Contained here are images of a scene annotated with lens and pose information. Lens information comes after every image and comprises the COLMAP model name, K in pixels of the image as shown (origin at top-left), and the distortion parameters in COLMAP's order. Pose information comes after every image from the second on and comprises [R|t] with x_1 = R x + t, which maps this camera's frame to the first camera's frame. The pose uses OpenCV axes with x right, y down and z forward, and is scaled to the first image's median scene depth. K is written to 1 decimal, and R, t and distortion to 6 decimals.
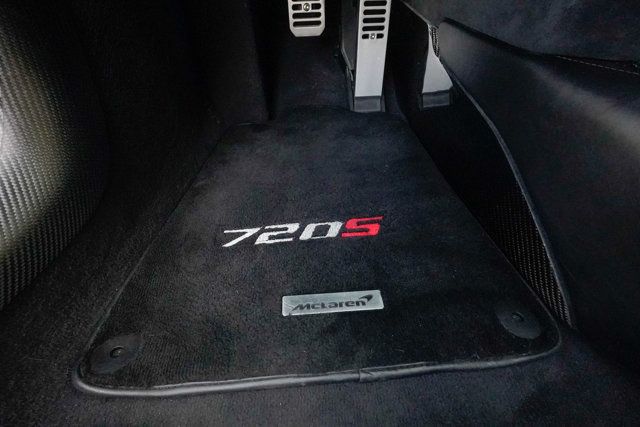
lens RADIAL K [[293.0, 0, 317.5], [0, 293.0, 213.9], [0, 0, 1]] dist [-0.018665, 0.008986]
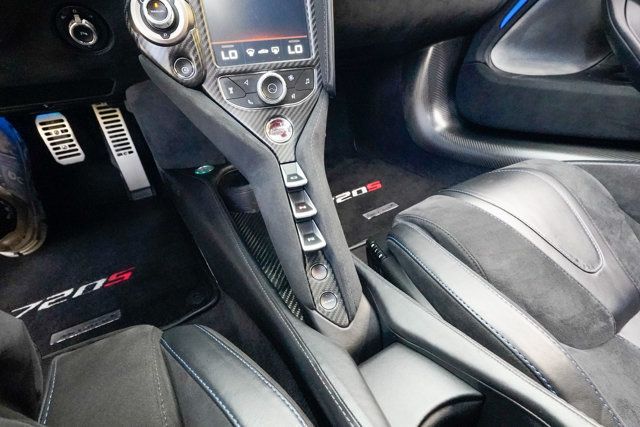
lens RADIAL K [[293.0, 0, 322.1], [0, 293.0, 213.2], [0, 0, 1]] dist [-0.018665, 0.008986]
pose [[0.906615, -0.260944, 0.331598, 0.722336], [0.313612, 0.942466, -0.115784, 0.248687], [-0.282307, 0.208965, 0.936289, -0.877322]]
